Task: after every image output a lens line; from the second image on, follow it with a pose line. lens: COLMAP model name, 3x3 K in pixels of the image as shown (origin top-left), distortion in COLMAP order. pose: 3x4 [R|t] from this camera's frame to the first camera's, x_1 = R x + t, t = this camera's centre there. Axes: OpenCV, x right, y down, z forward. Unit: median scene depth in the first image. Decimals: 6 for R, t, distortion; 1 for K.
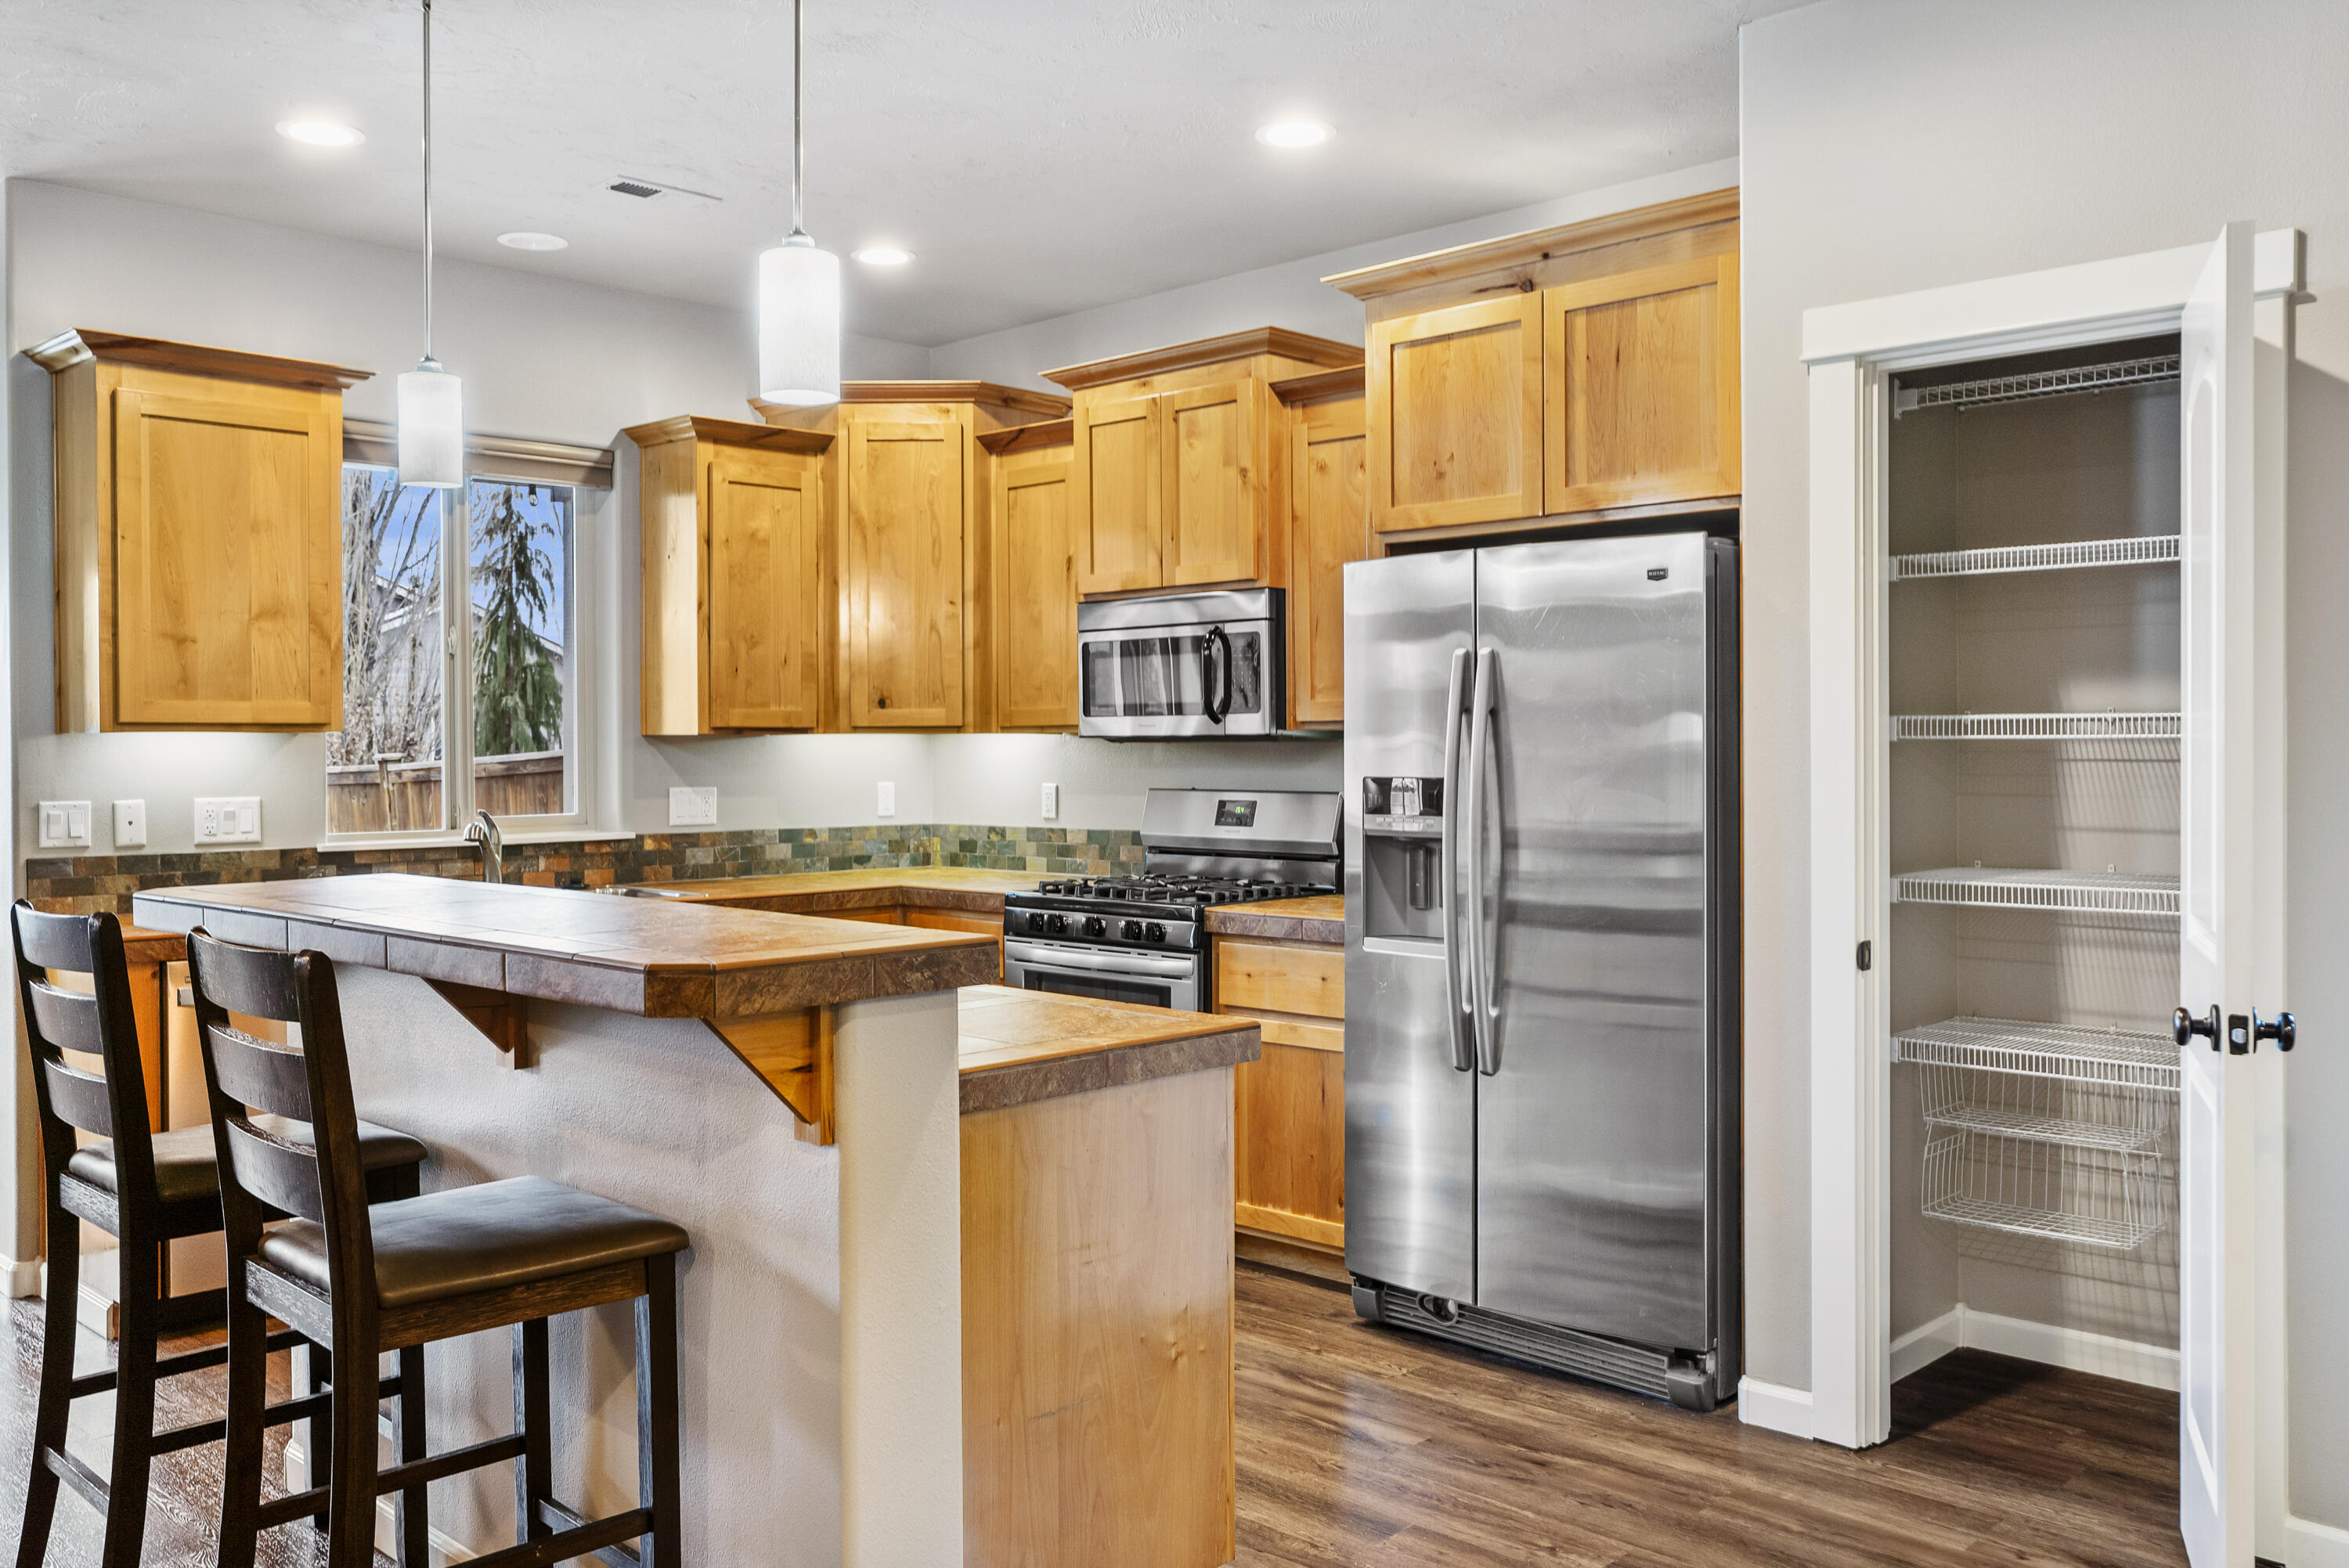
lens RADIAL K [[1923.2, 0, 1152.4], [0, 1923.2, 744.2], [0, 0, 1]] dist [-0.004233, 0.027051]
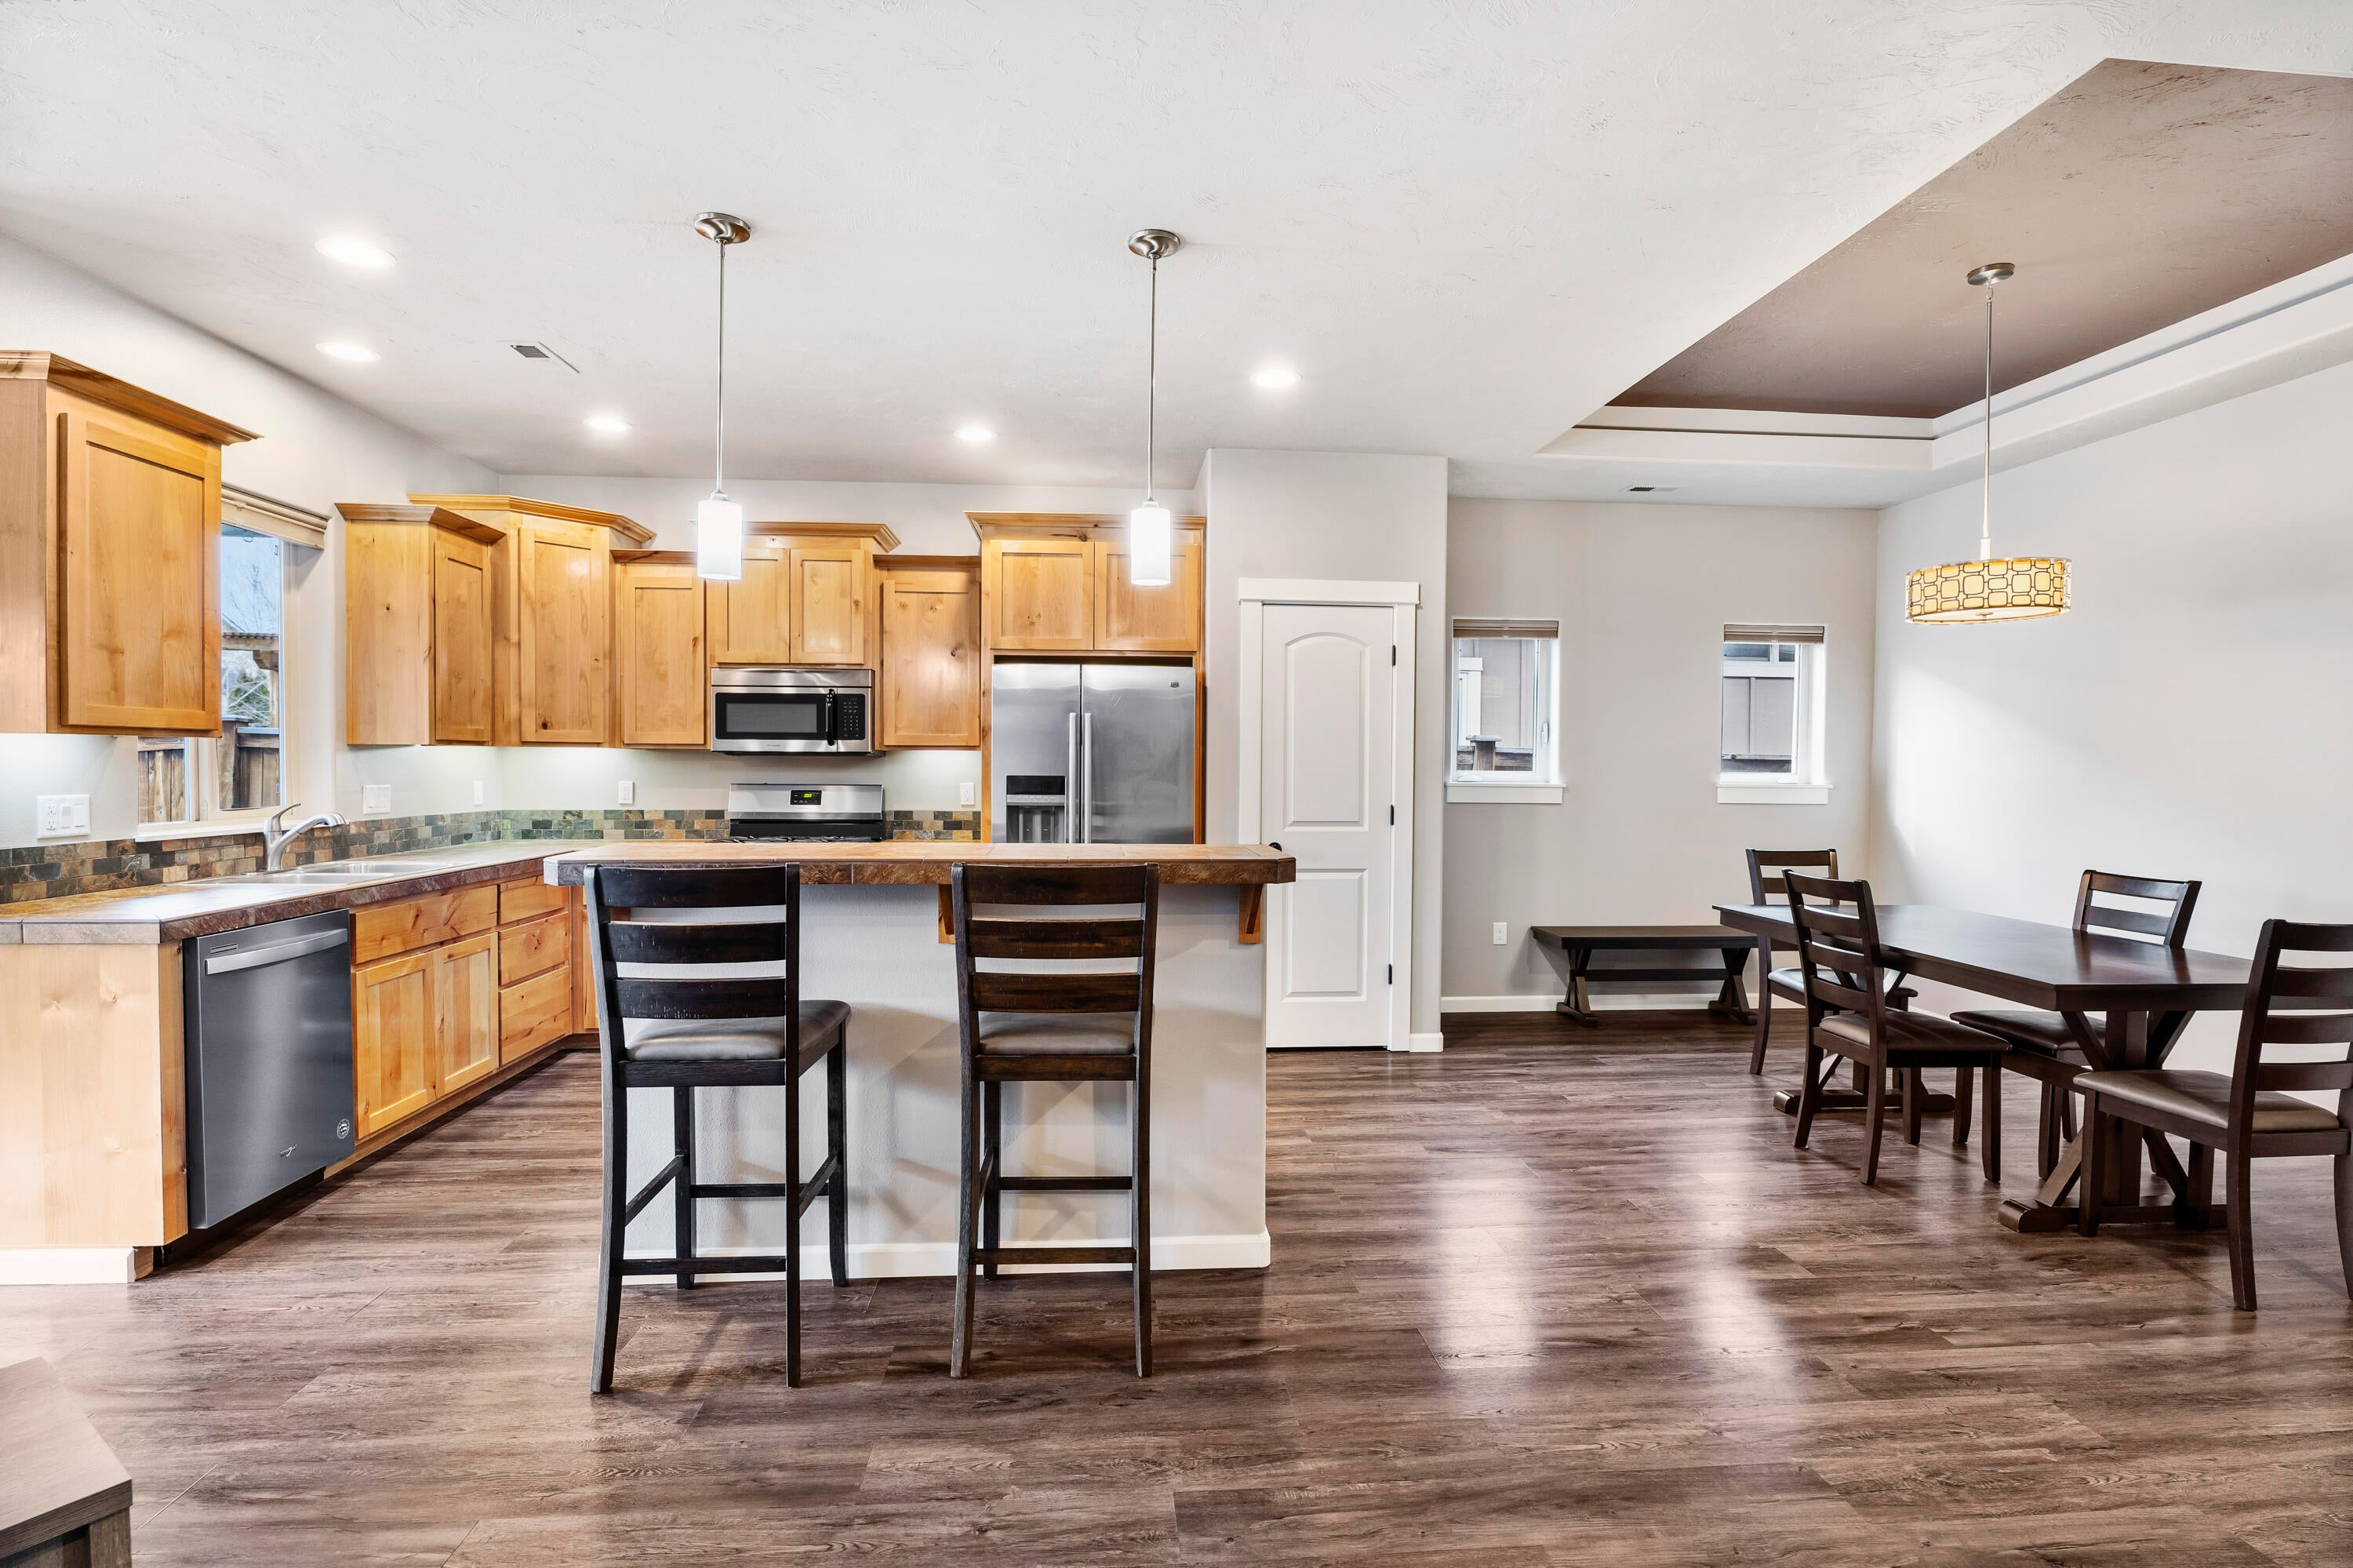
lens RADIAL K [[1100.3, 0, 1165.1], [0, 1100.3, 776.6], [0, 0, 1]] dist [-0.004983, -0.003000]
pose [[0.661170, -0.000141, 0.750237, -0.458136], [-0.010073, 0.999908, 0.009065, 0.004820], [-0.750169, -0.013550, 0.661107, 0.106862]]
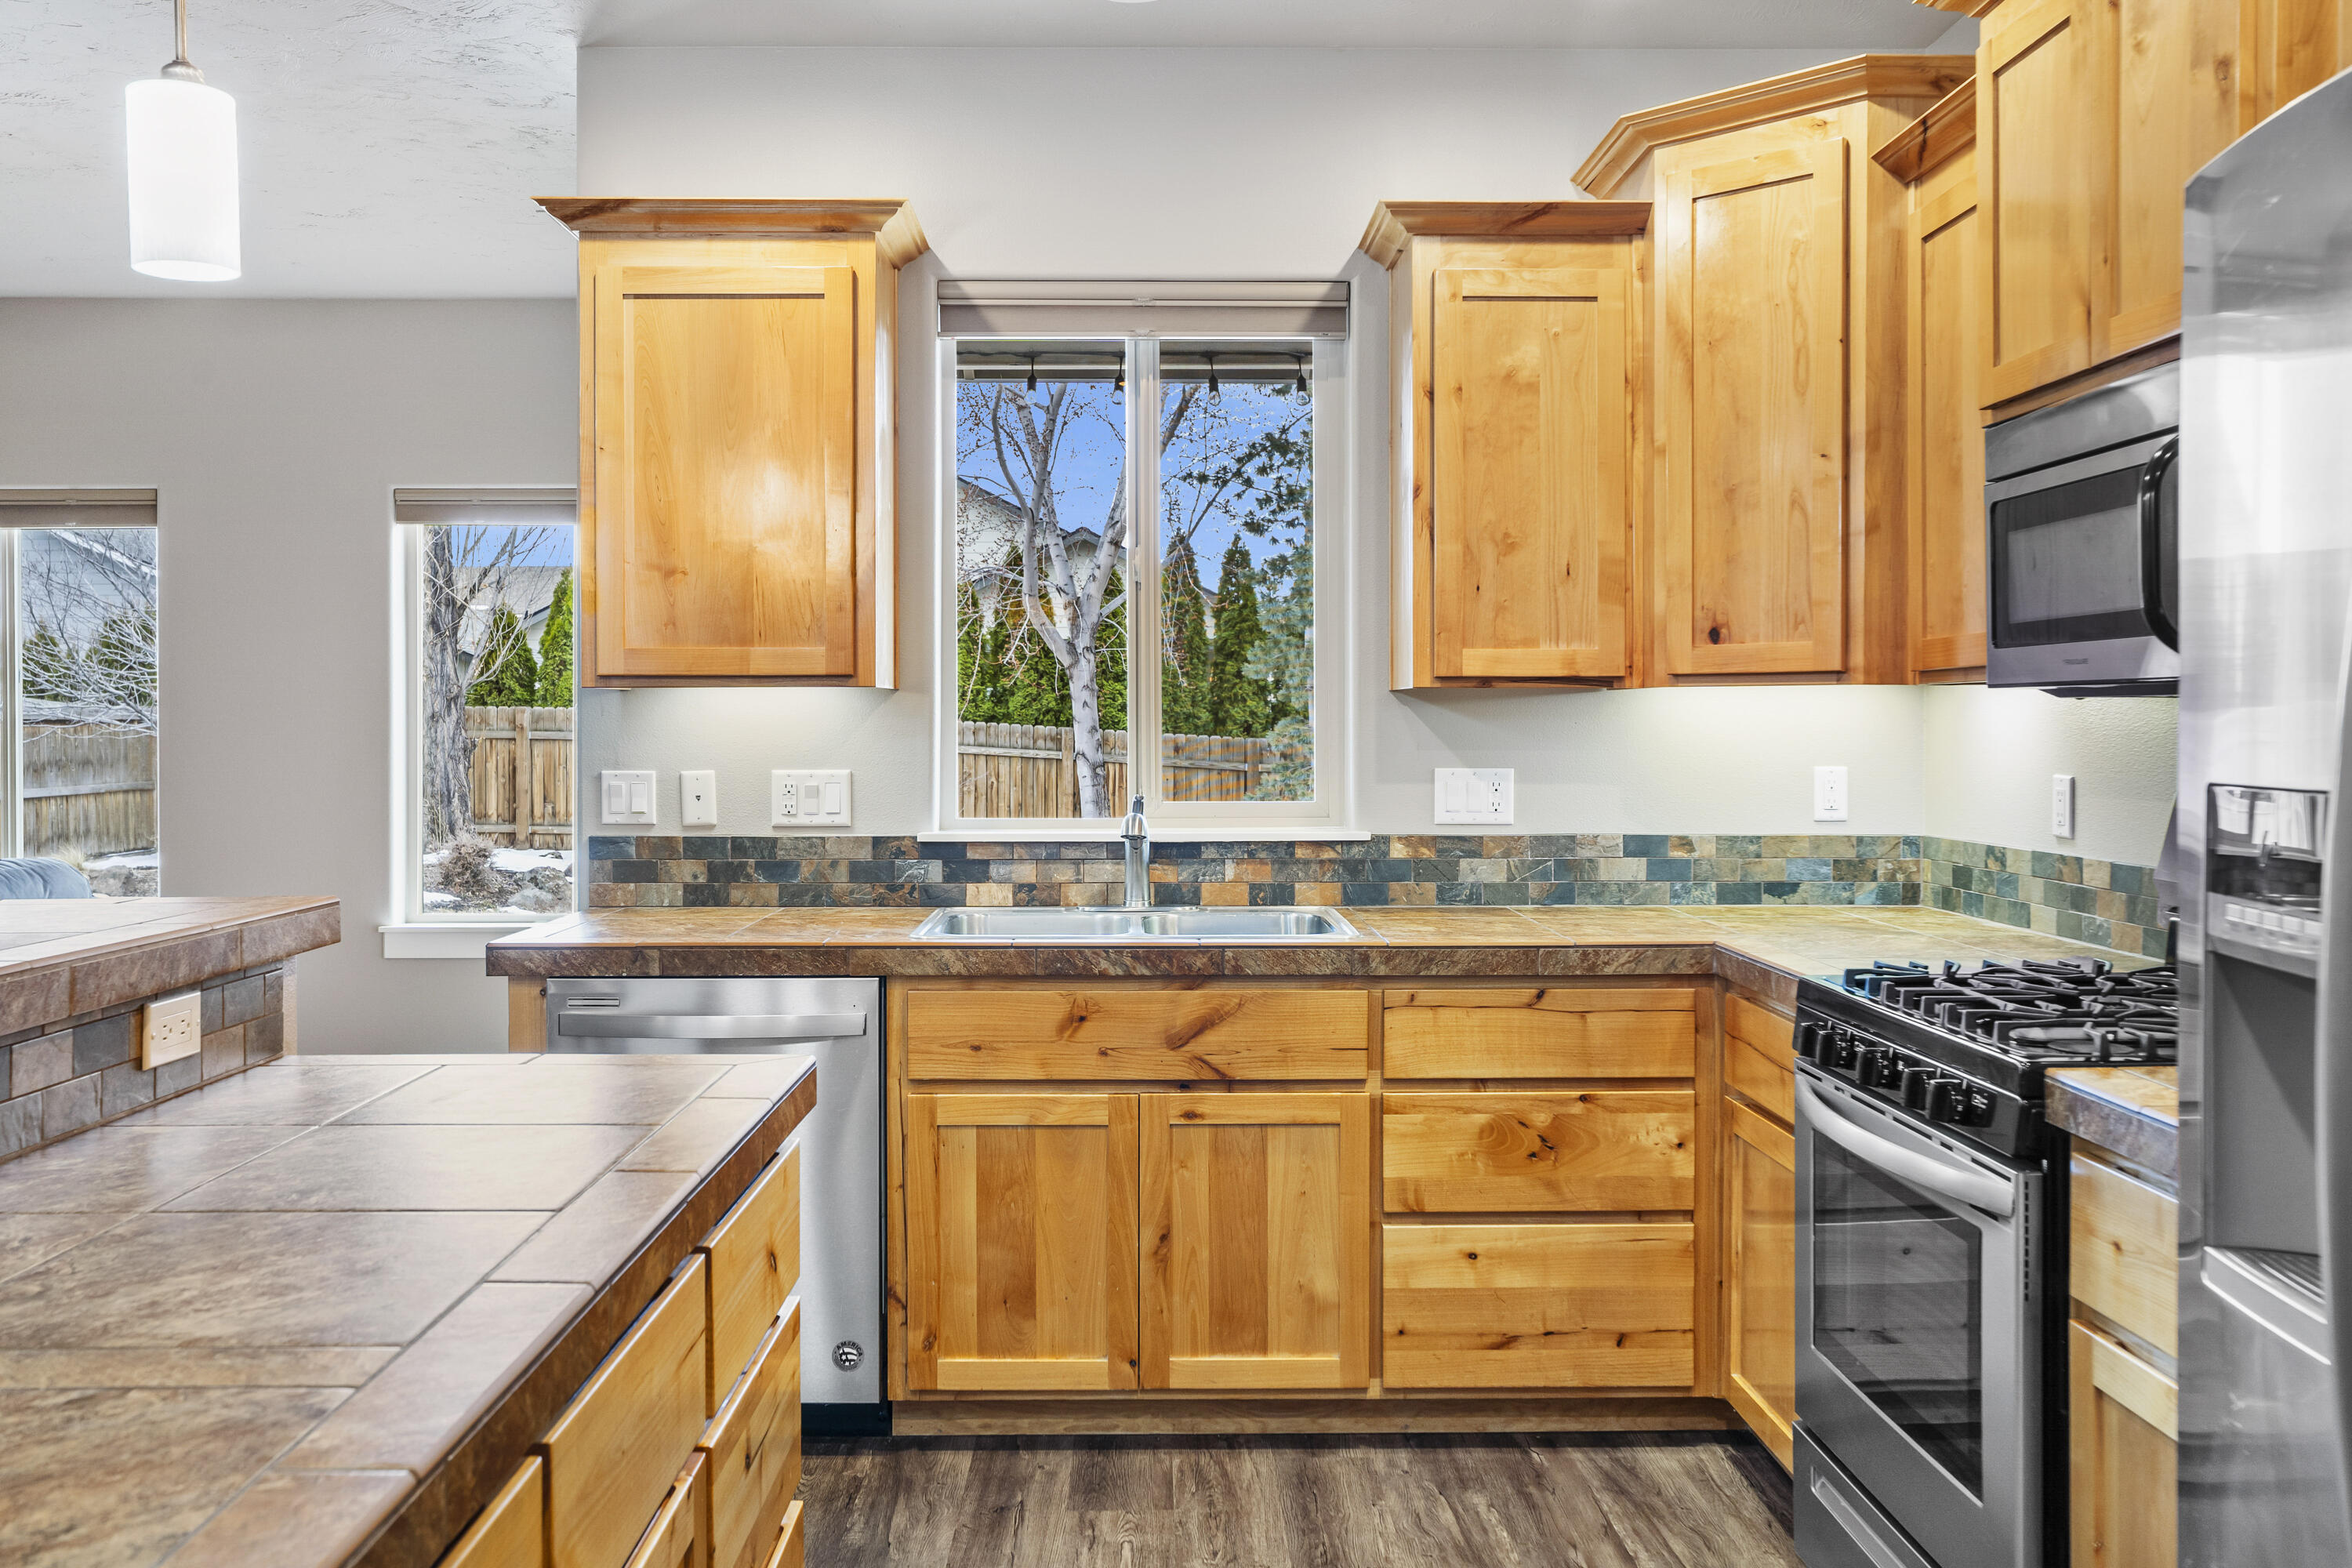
lens RADIAL K [[1925.9, 0, 1166.5], [0, 1925.9, 730.8], [0, 0, 1]] dist [-0.004233, 0.027051]
pose [[0.710758, 0.007378, -0.703397, 0.163294], [-0.001327, 0.999957, 0.009147, 0.003568], [0.703435, -0.005568, 0.710738, 0.459698]]
